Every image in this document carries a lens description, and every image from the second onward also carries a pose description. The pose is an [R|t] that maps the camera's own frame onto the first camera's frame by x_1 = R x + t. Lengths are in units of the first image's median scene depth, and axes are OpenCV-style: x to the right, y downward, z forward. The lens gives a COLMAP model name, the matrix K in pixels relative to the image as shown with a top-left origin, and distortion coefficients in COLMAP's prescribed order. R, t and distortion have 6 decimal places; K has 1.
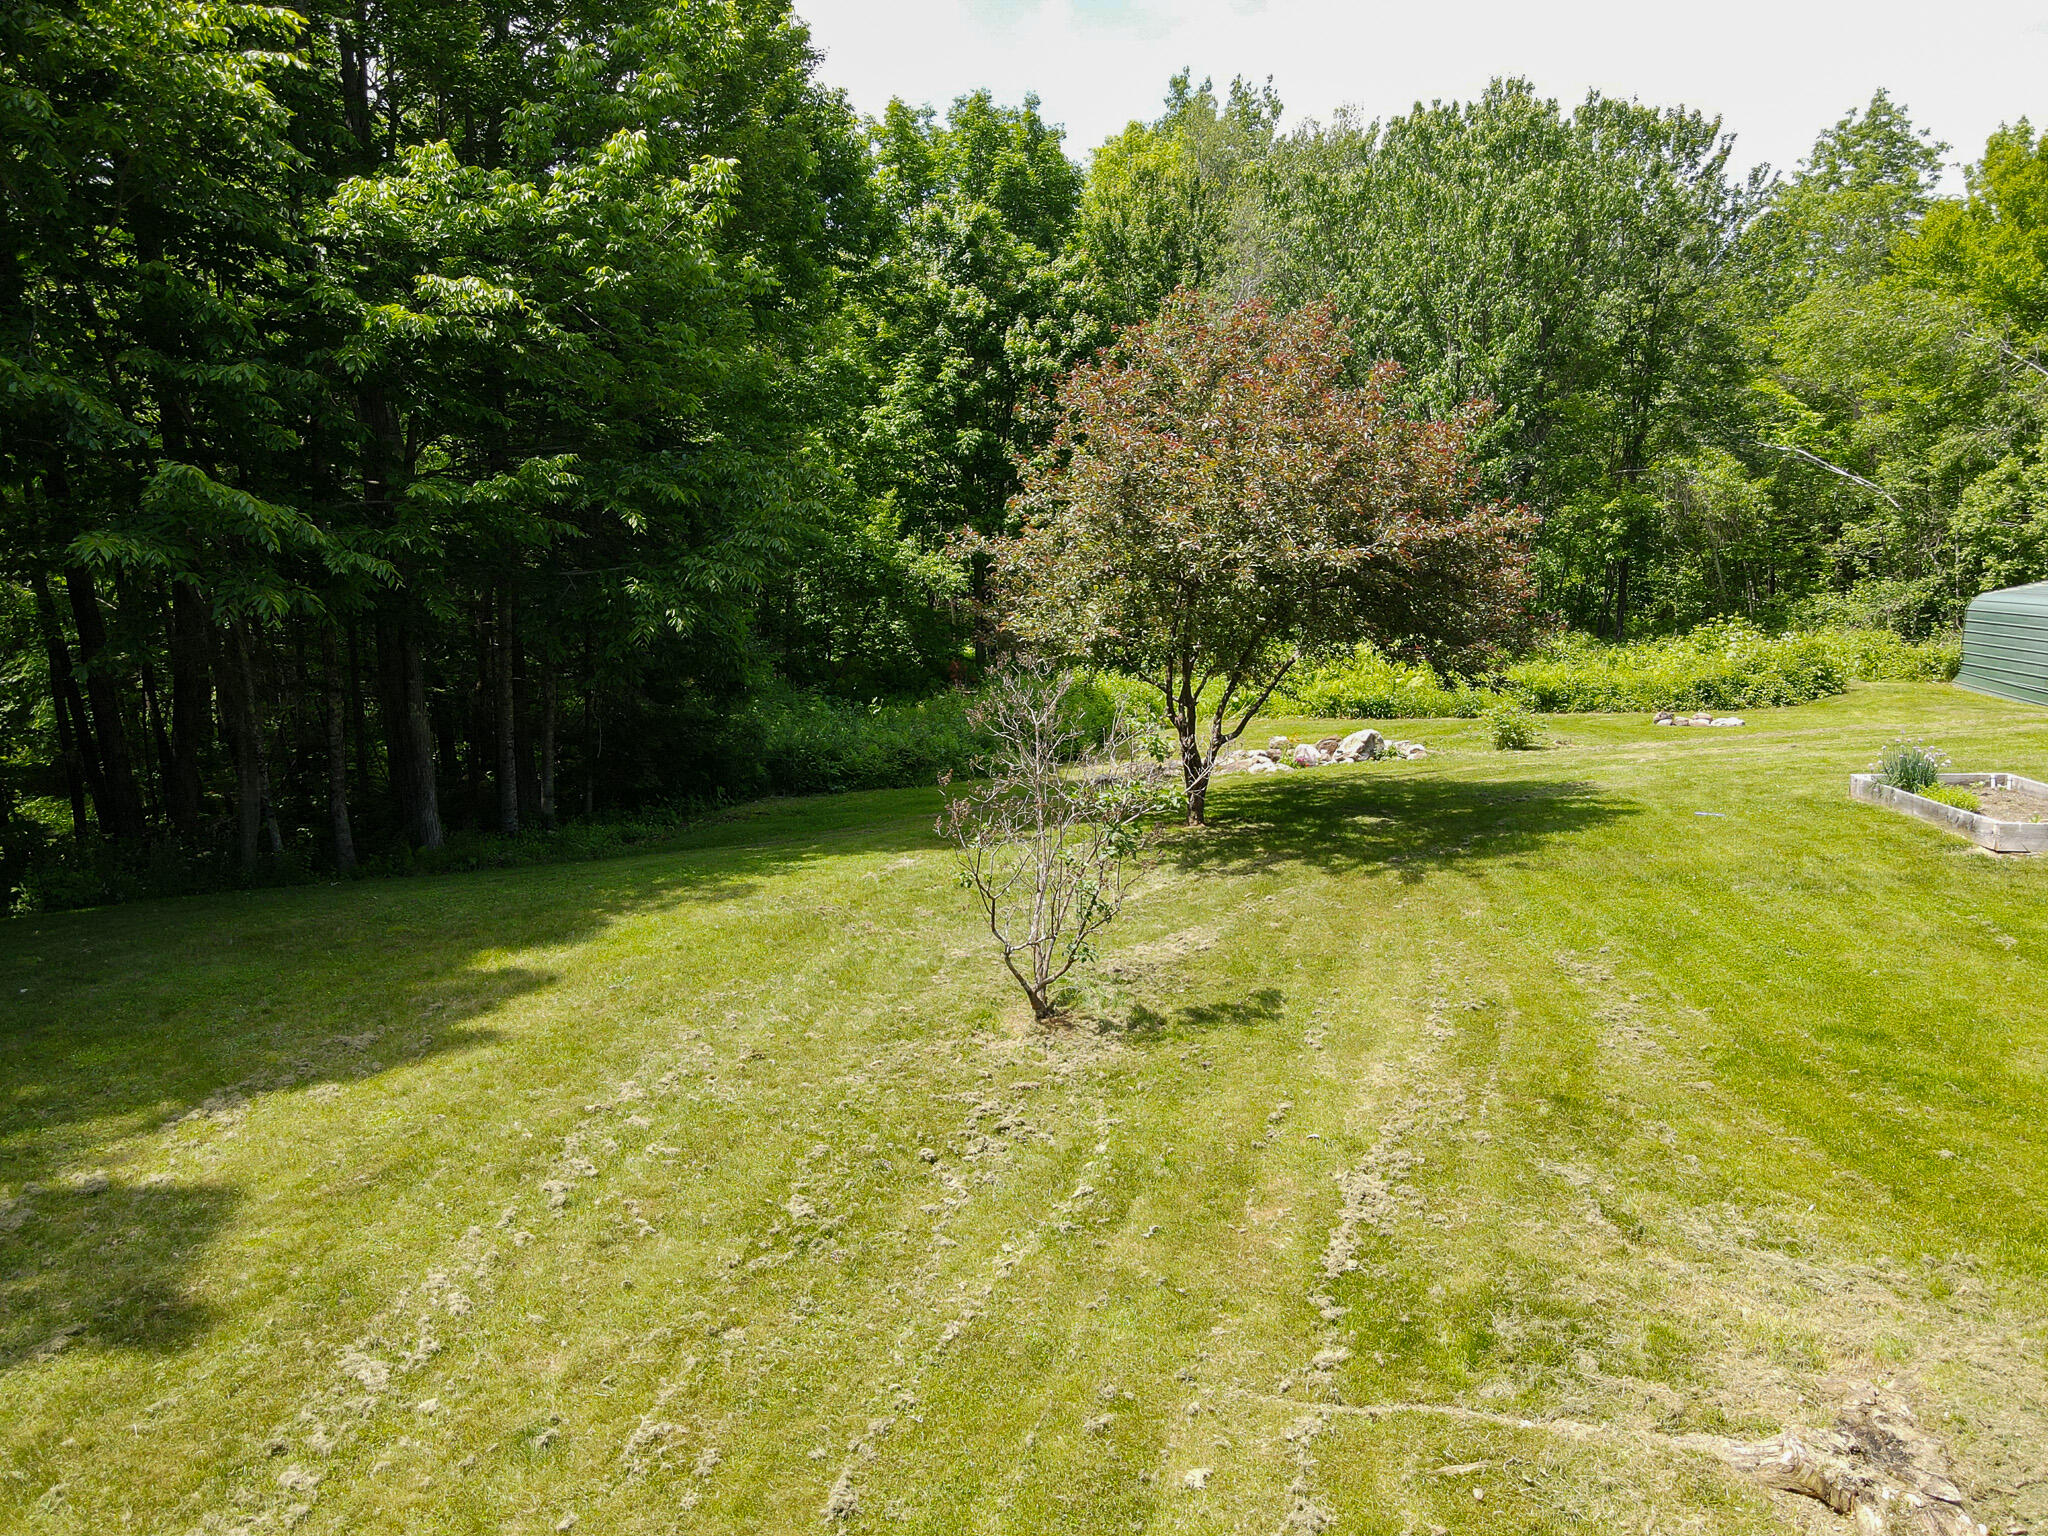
lens RADIAL K [[1508.8, 0, 1022.1], [0, 1508.8, 767.8], [0, 0, 1]] dist [0.004232, 0.007129]
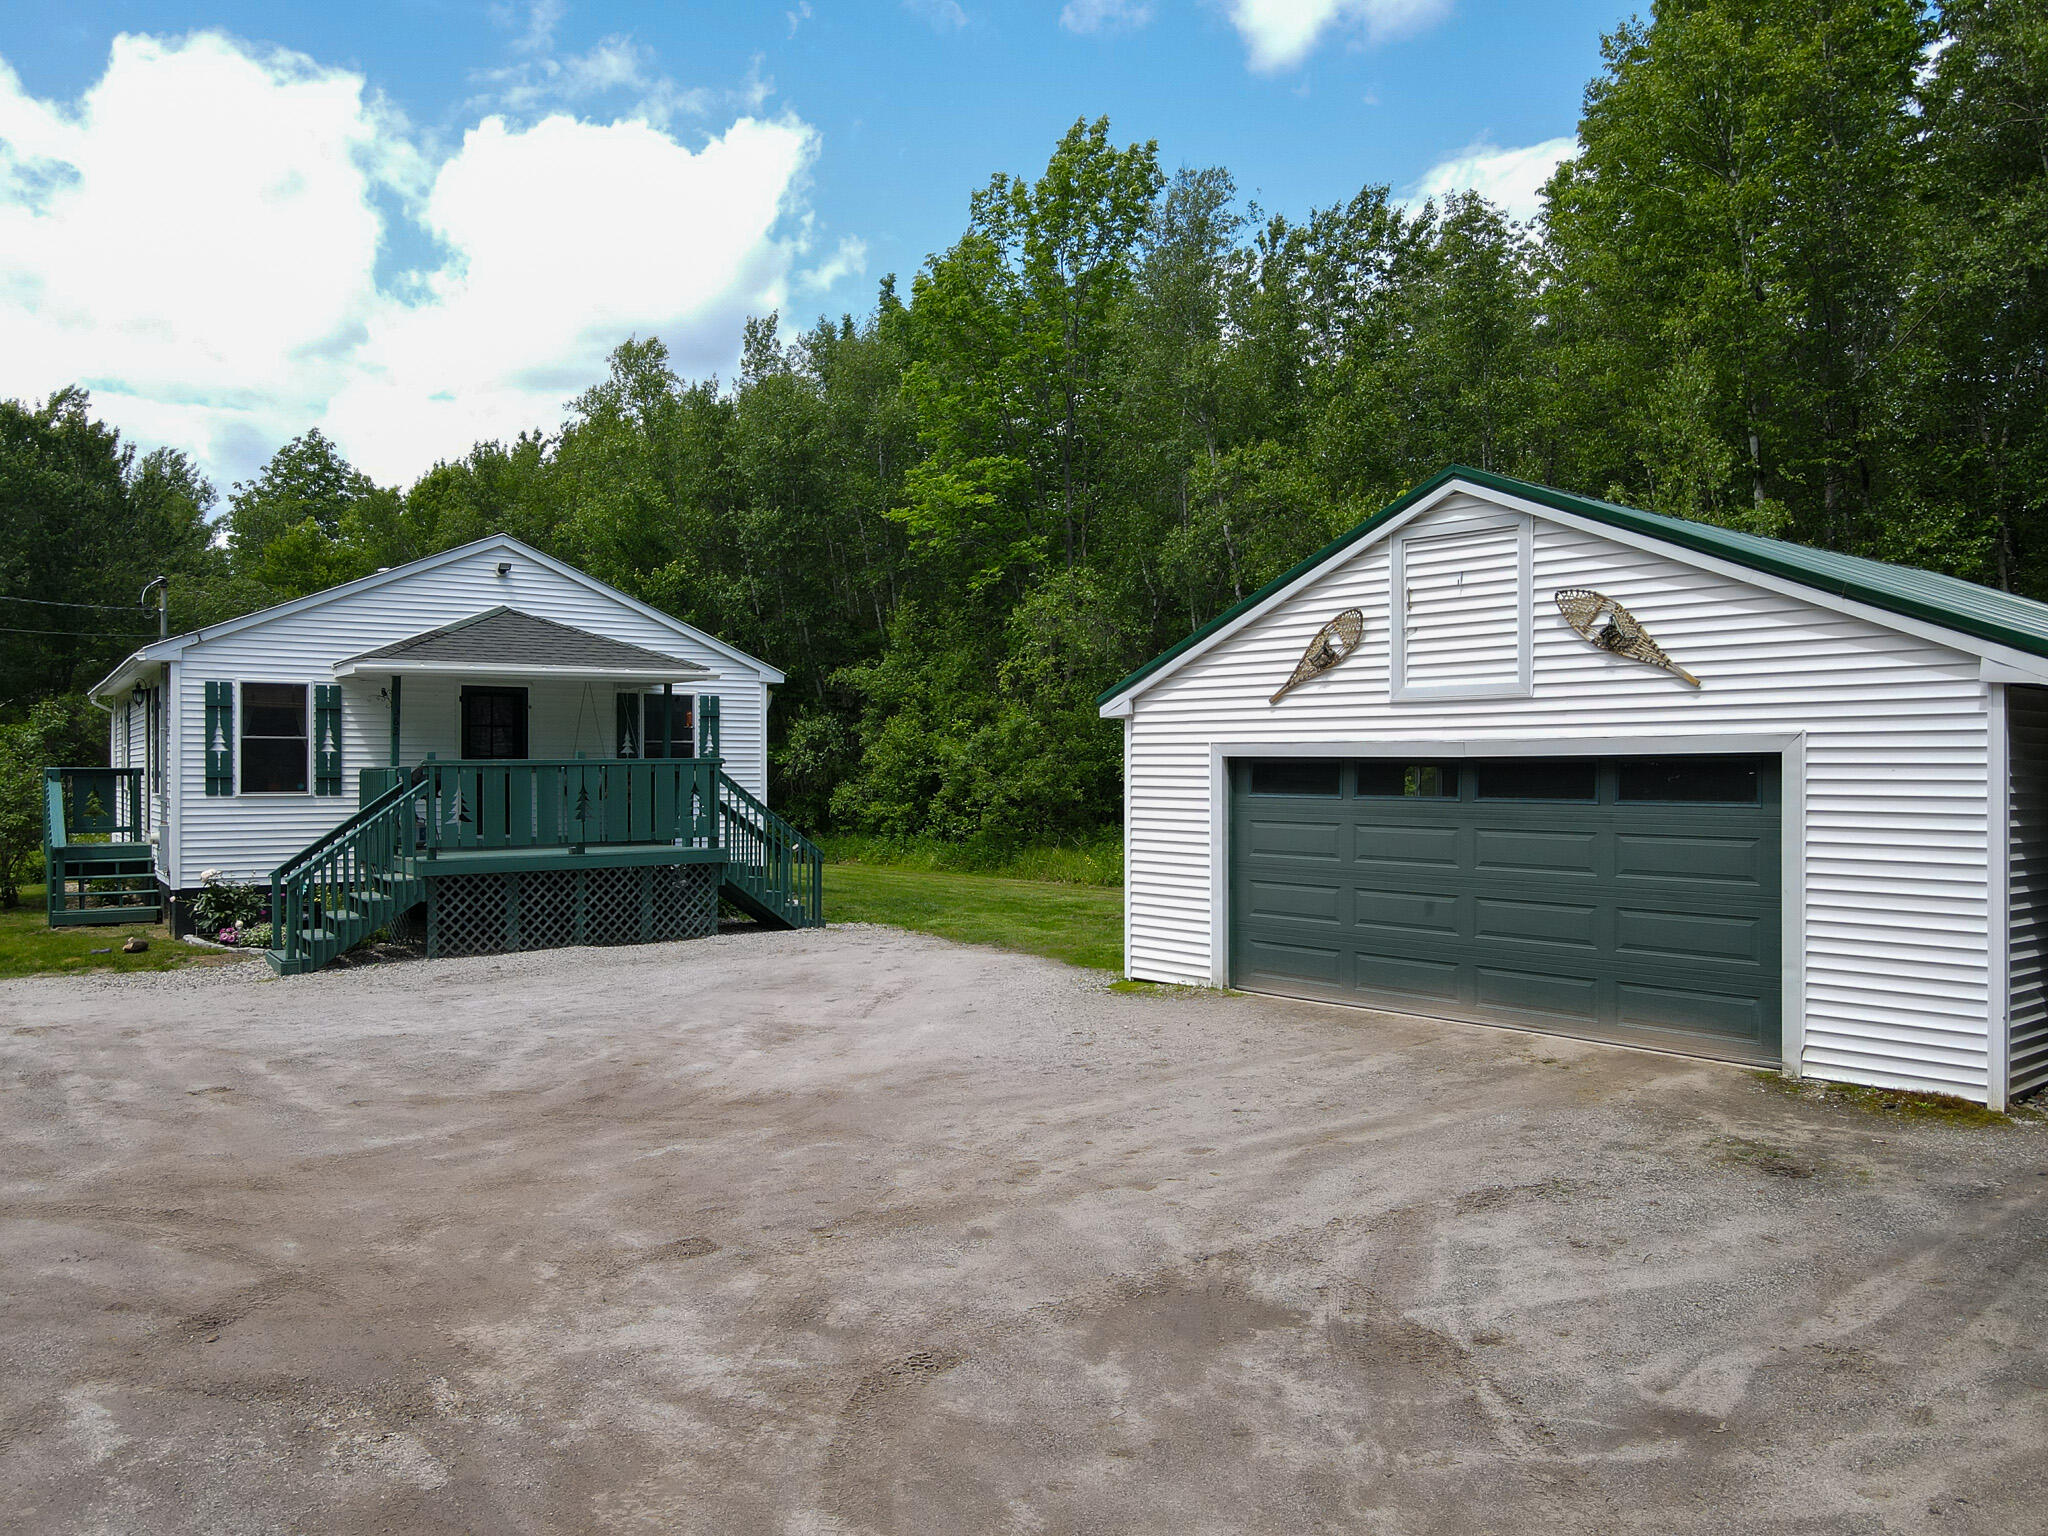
lens RADIAL K [[1508.8, 0, 1014.9], [0, 1508.8, 745.6], [0, 0, 1]] dist [0.004232, 0.007129]
pose [[0.736473, 0.022655, 0.676088, 0.404034], [0.093362, 0.986471, -0.134756, 0.182975], [-0.669993, 0.162365, 0.724394, -0.968597]]
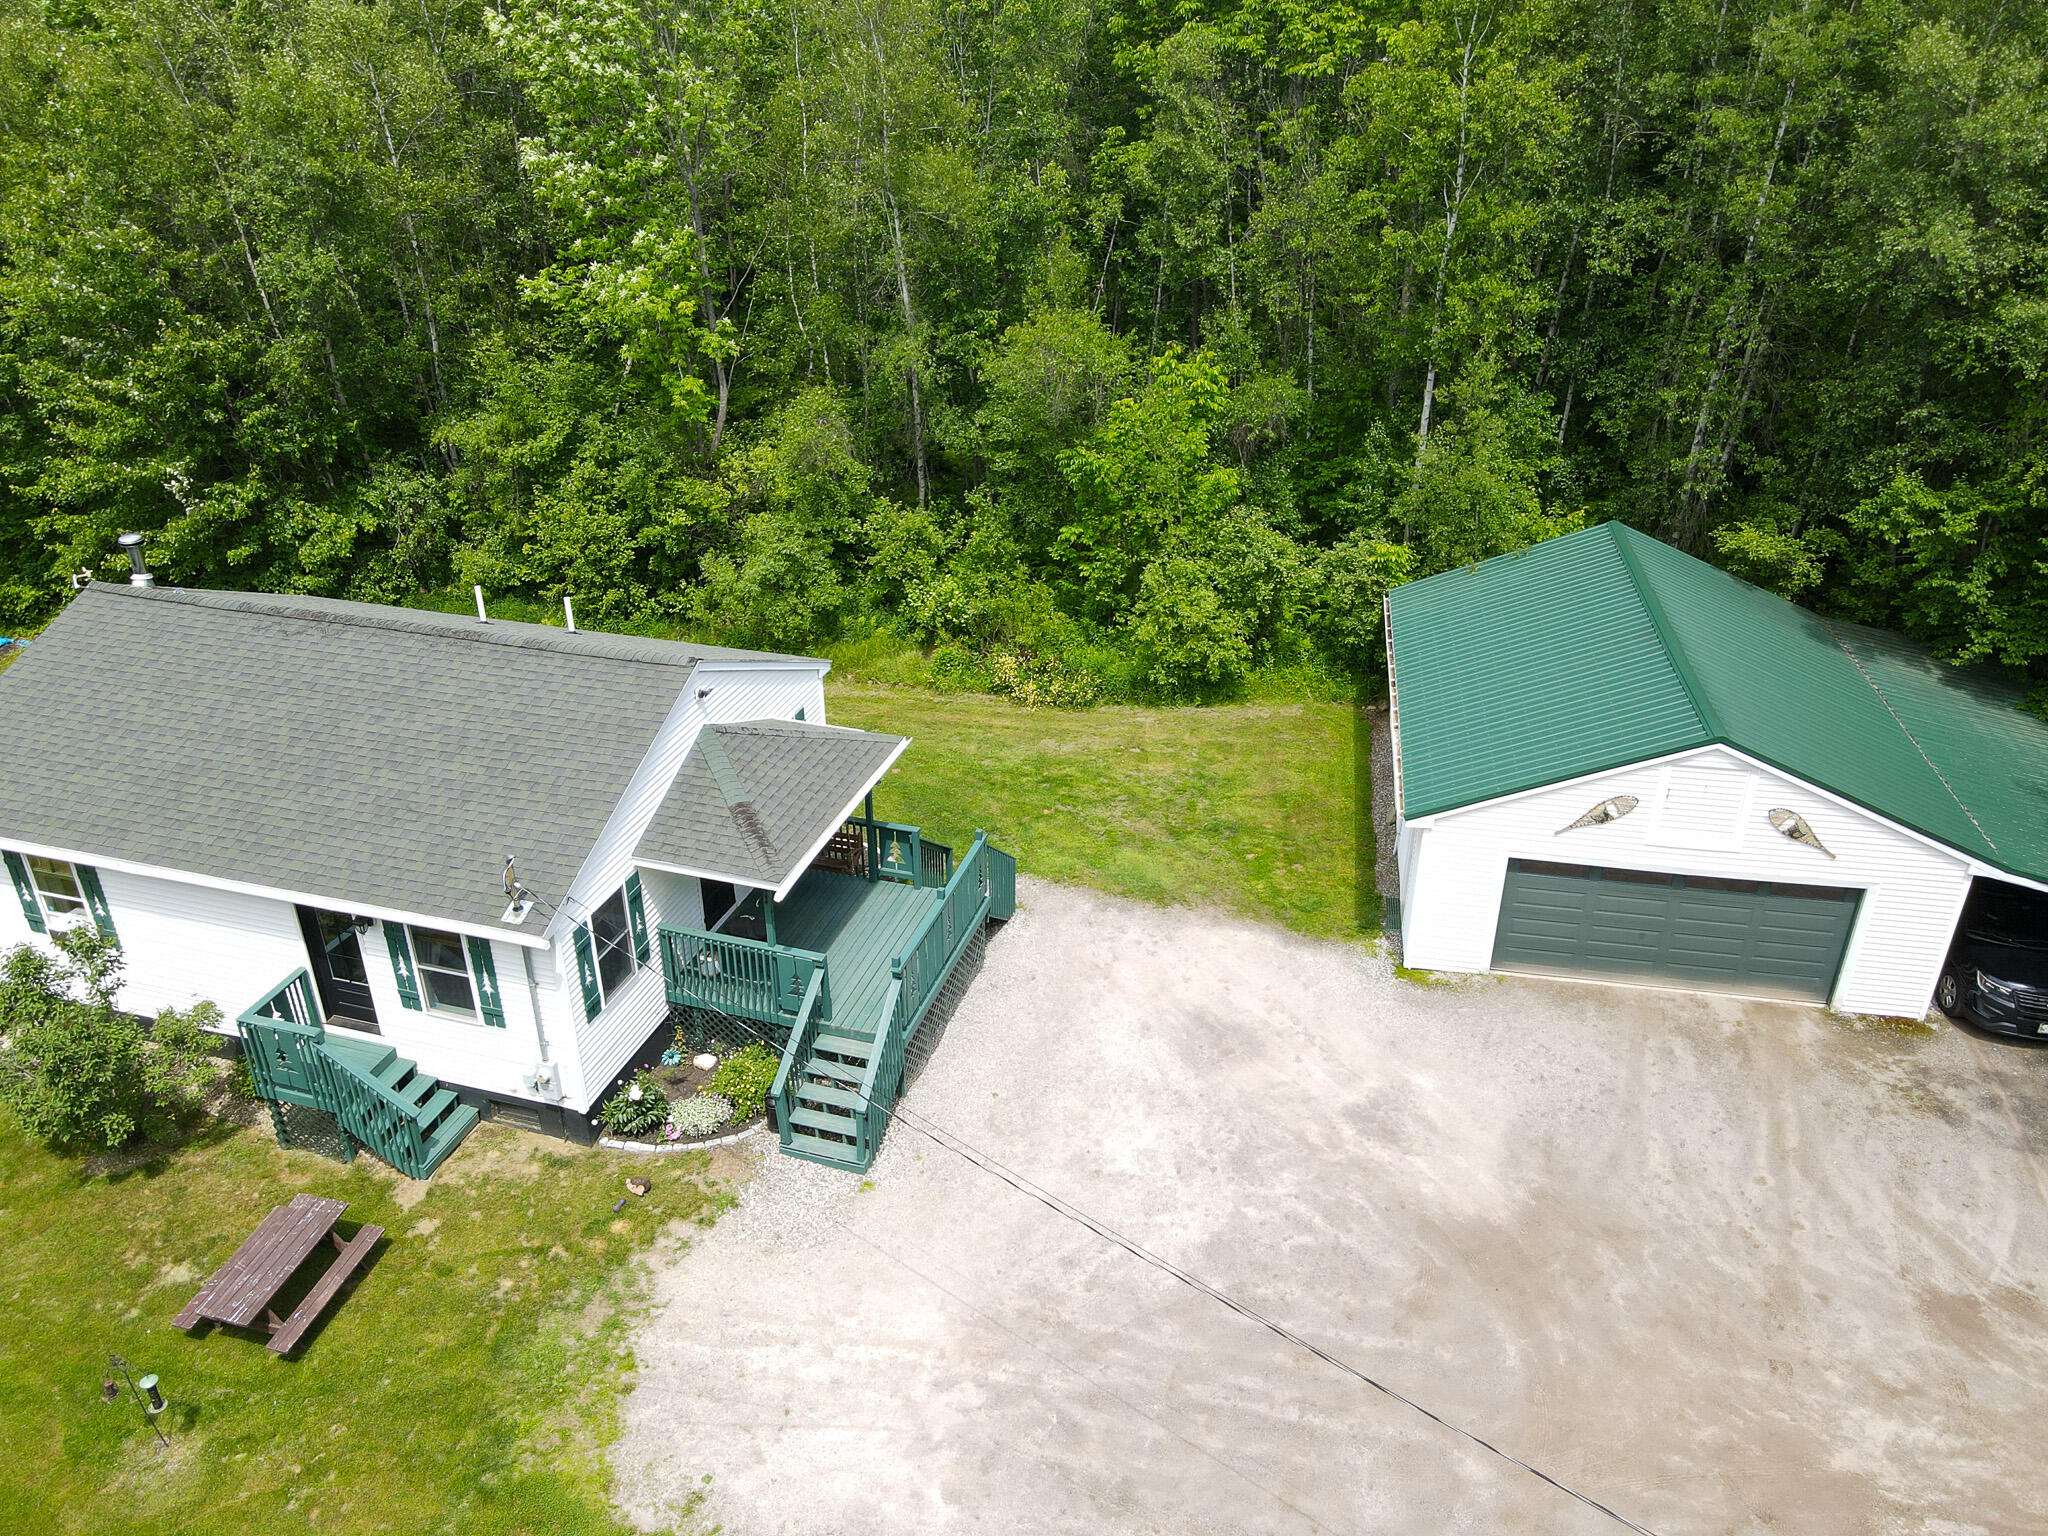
lens RADIAL K [[1508.8, 0, 1017.4], [0, 1508.8, 763.6], [0, 0, 1]] dist [0.004232, 0.007129]
pose [[0.152379, -0.444078, 0.882936, -0.185578], [0.152539, 0.893231, 0.422930, -0.644135], [-0.976480, 0.070237, 0.203849, -0.278383]]
